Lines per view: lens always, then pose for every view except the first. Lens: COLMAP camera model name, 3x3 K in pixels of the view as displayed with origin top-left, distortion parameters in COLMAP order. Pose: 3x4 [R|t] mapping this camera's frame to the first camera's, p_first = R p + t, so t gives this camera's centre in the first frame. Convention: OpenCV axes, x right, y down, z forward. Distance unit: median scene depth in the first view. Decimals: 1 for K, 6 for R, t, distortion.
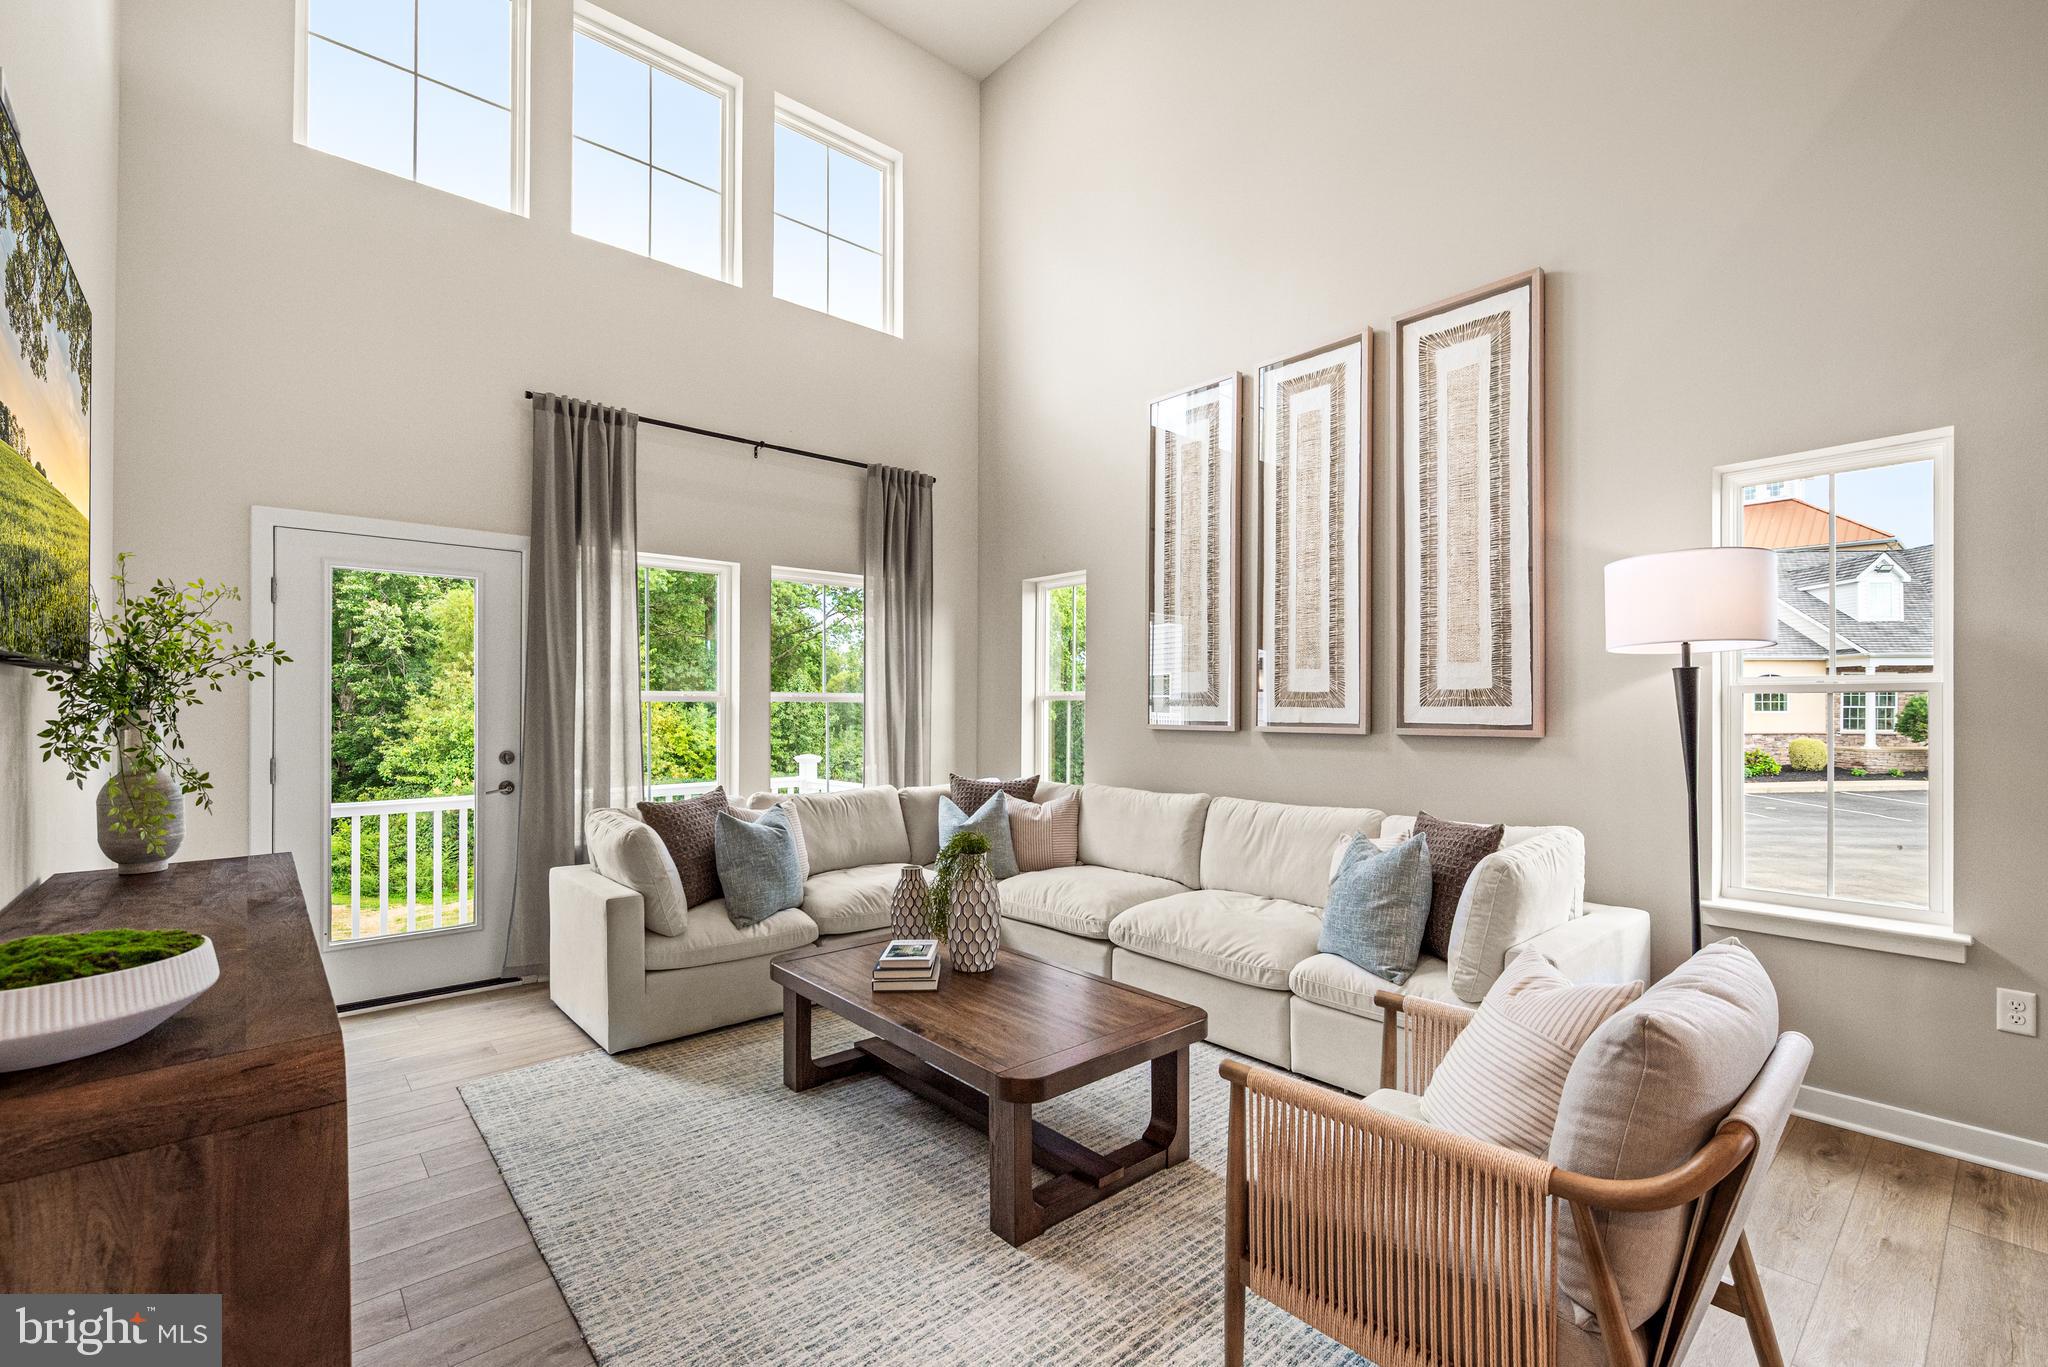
lens RADIAL K [[895.7, 0, 1026.6], [0, 895.7, 708.4], [0, 0, 1]] dist [-0.000068, -0.000250]
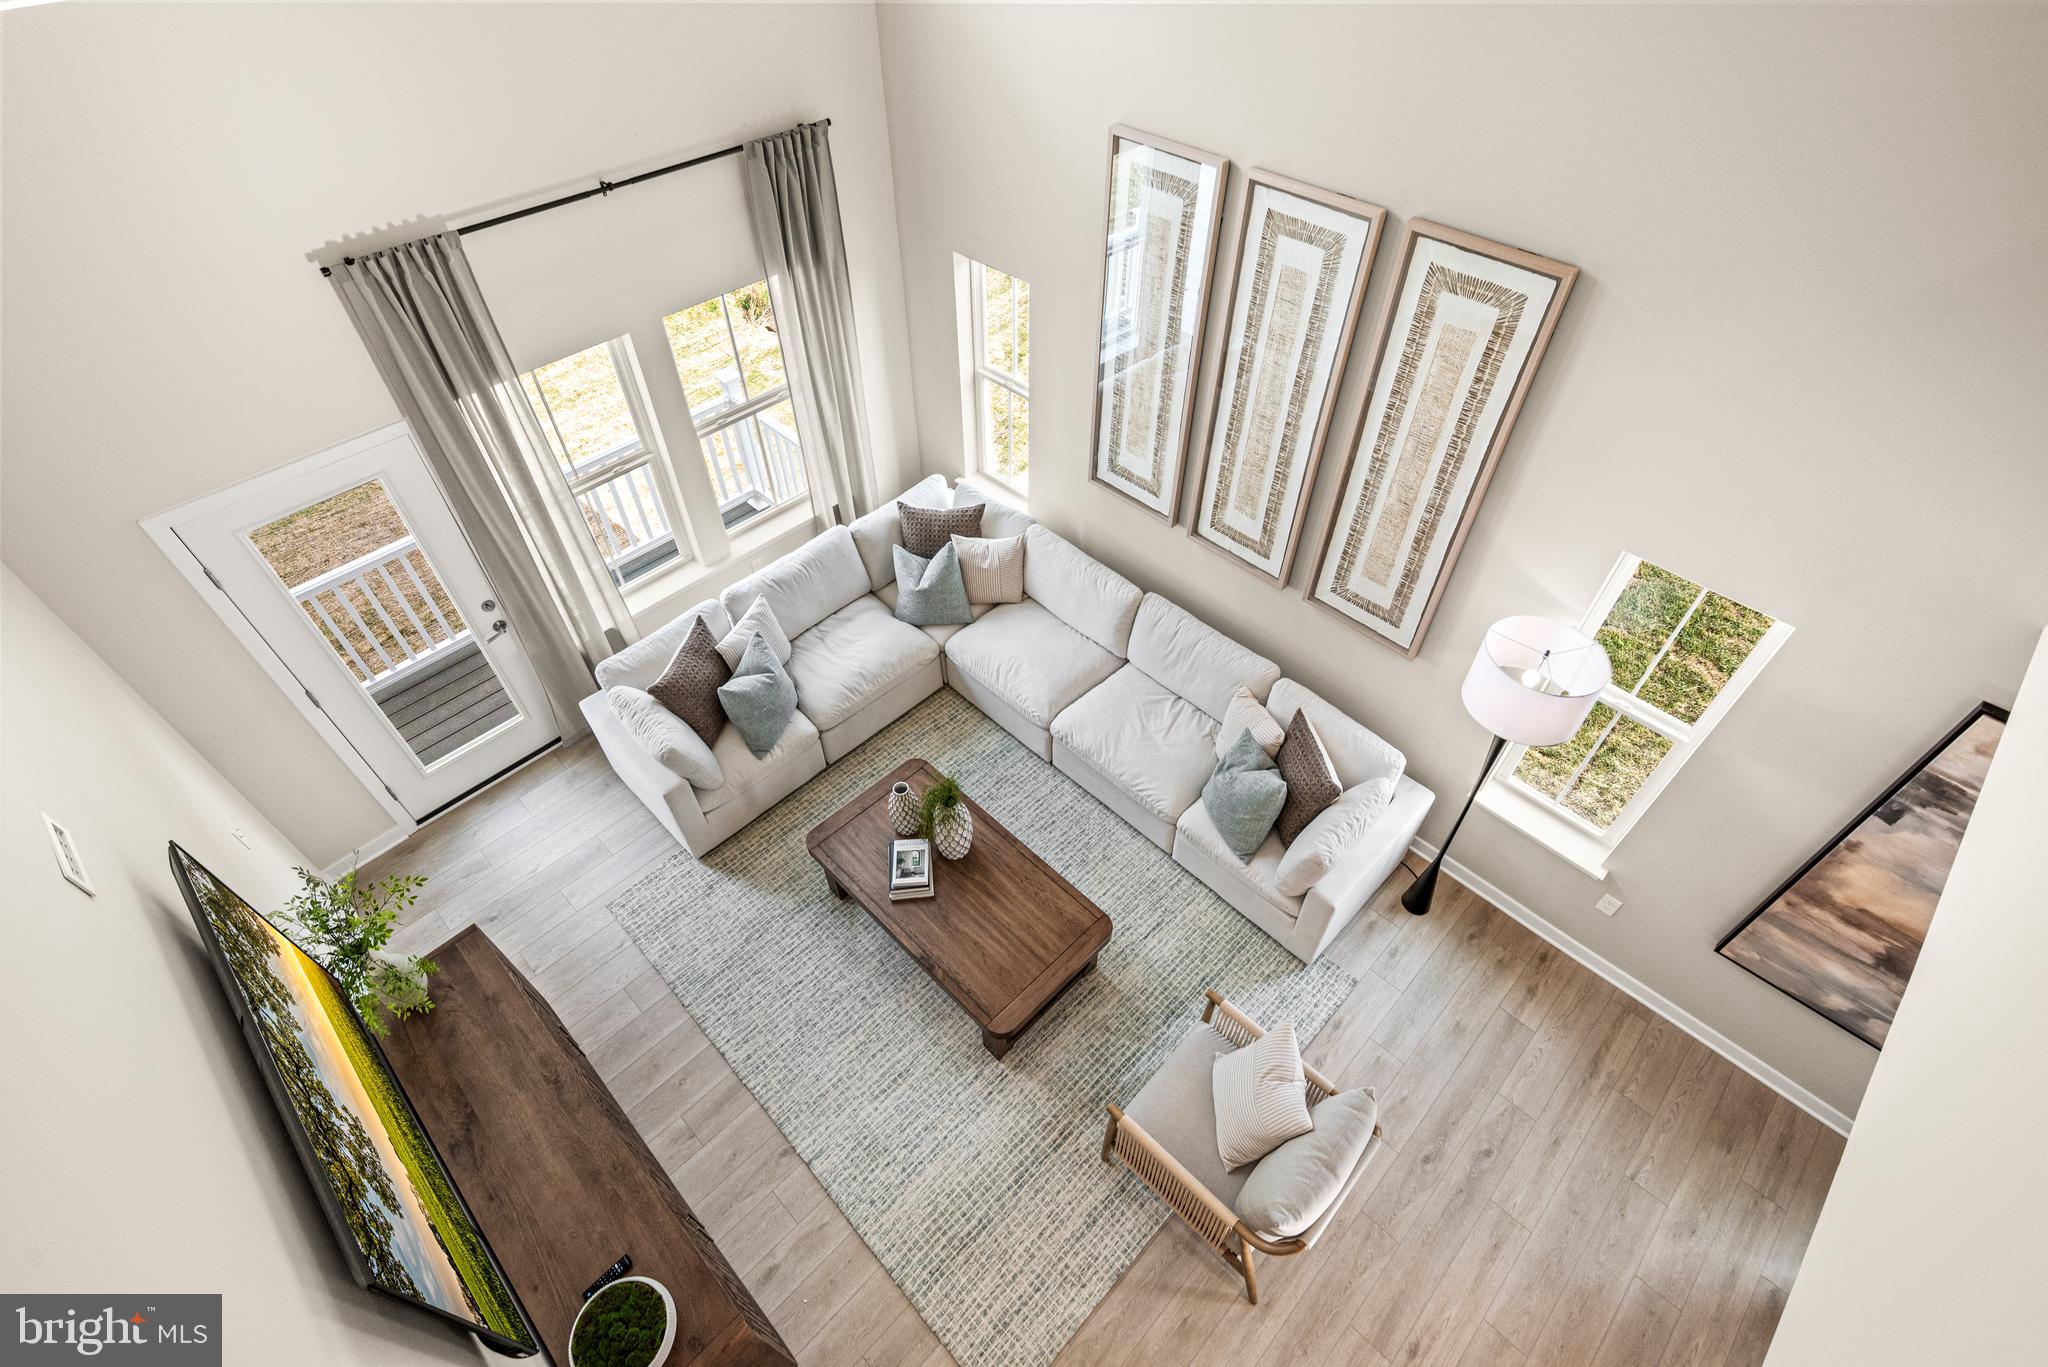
lens RADIAL K [[966.6, 0, 1024.0], [0, 966.6, 683.5], [0, 0, 1]] dist [0.002965, -0.000049]
pose [[0.997481, -0.056990, 0.042232, 0.000185], [0.006890, 0.670421, 0.741949, -0.769433], [-0.070597, -0.739789, 0.669125, 0.124499]]
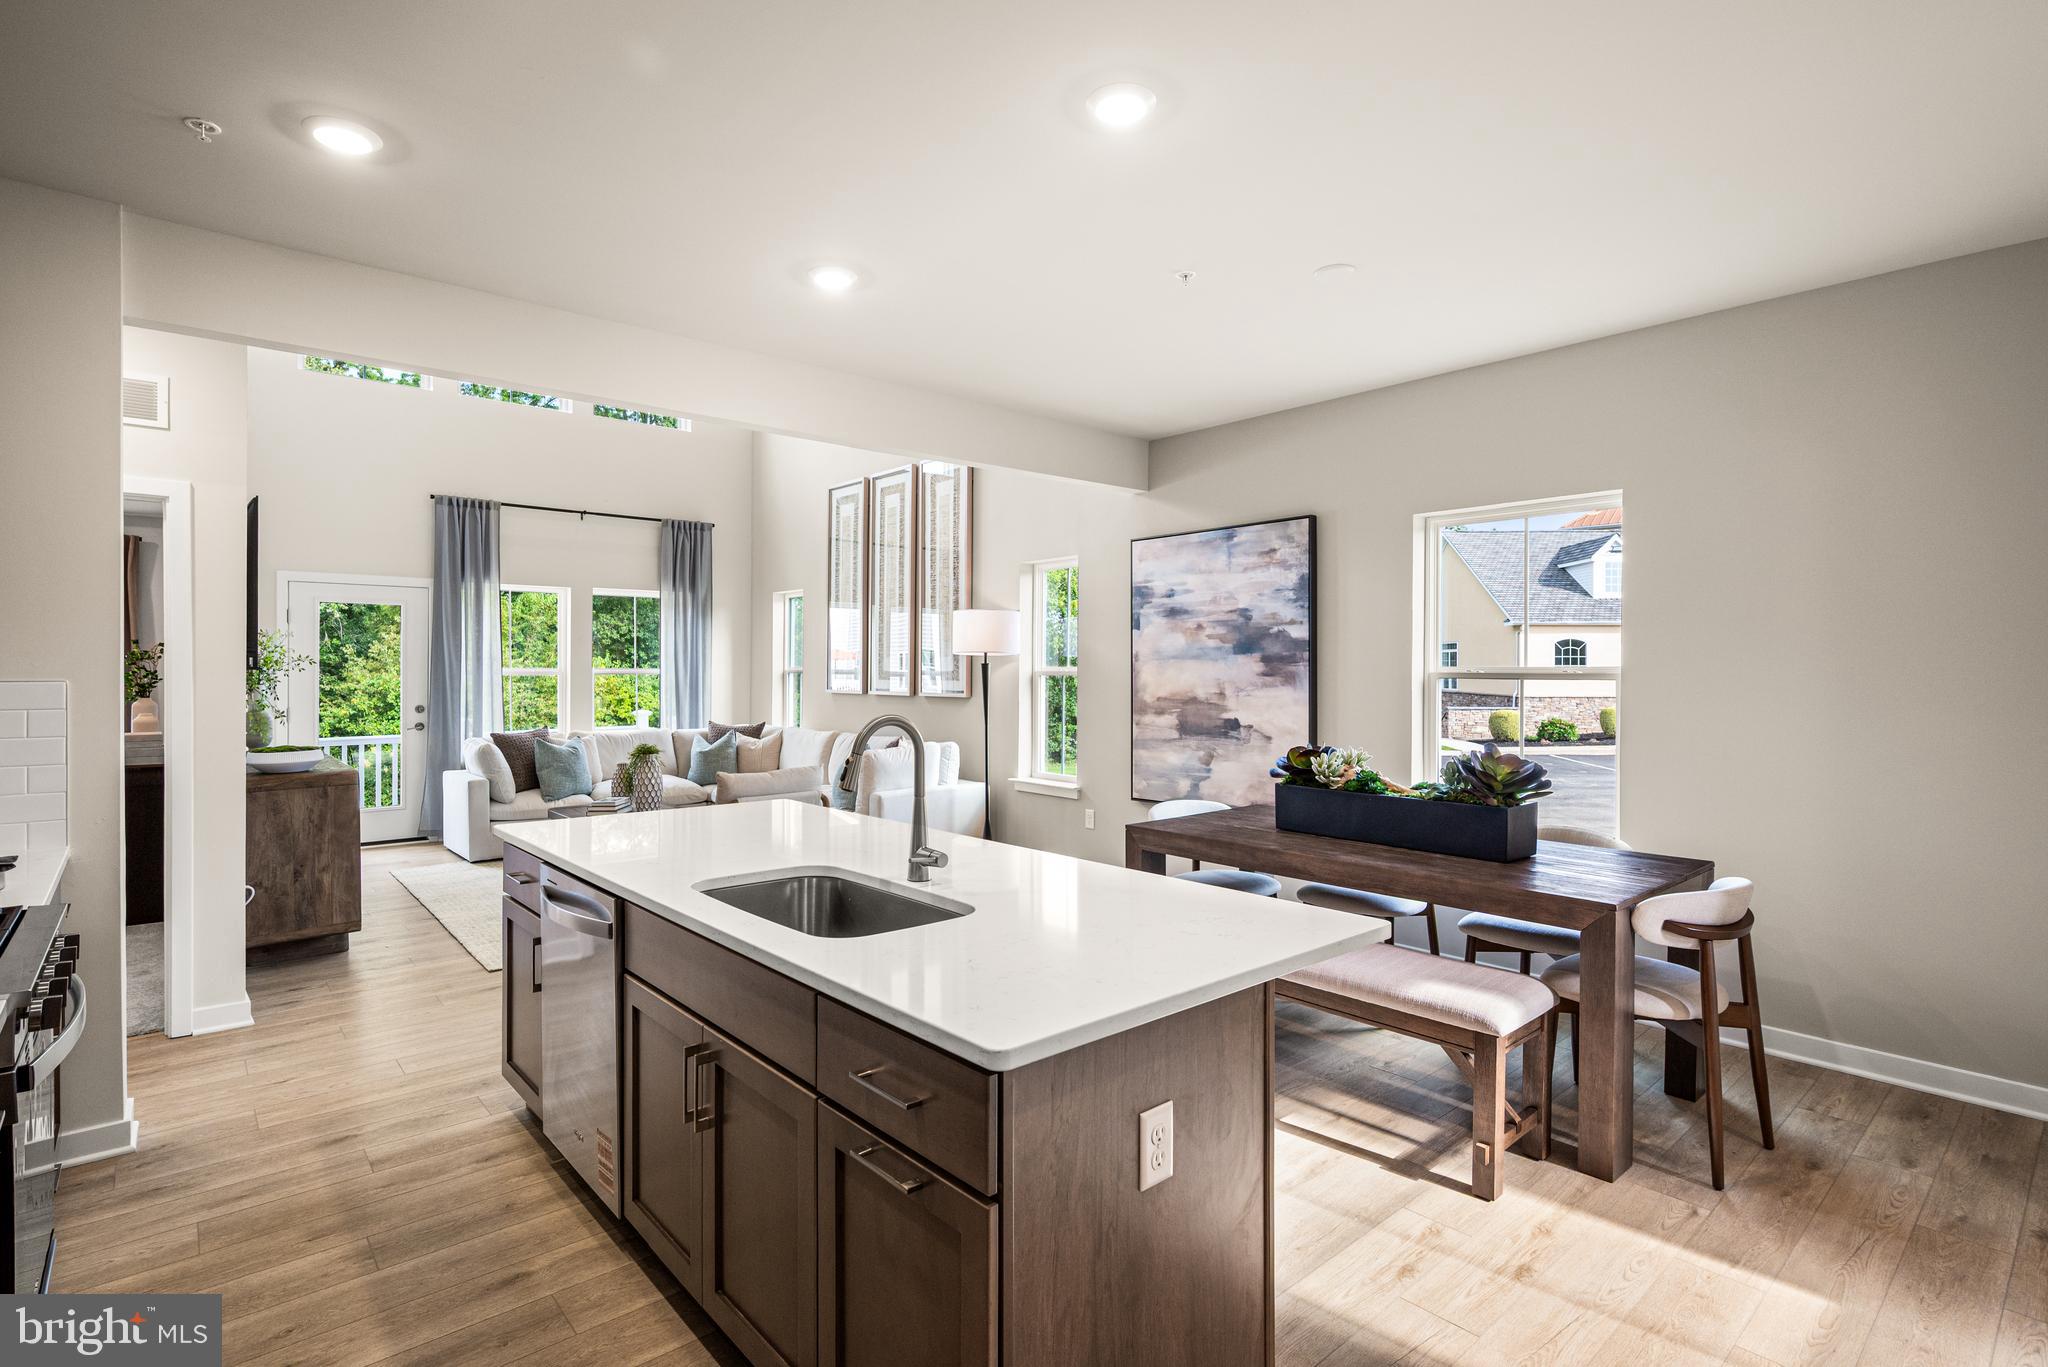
lens RADIAL K [[976.2, 0, 1032.7], [0, 976.2, 674.6], [0, 0, 1]] dist [0.000204, -0.000170]
pose [[0.999928, 0.001547, 0.011858, 0.580222], [-0.001620, 0.999980, 0.006146, -0.024444], [-0.011848, -0.006165, 0.999911, -0.895686]]
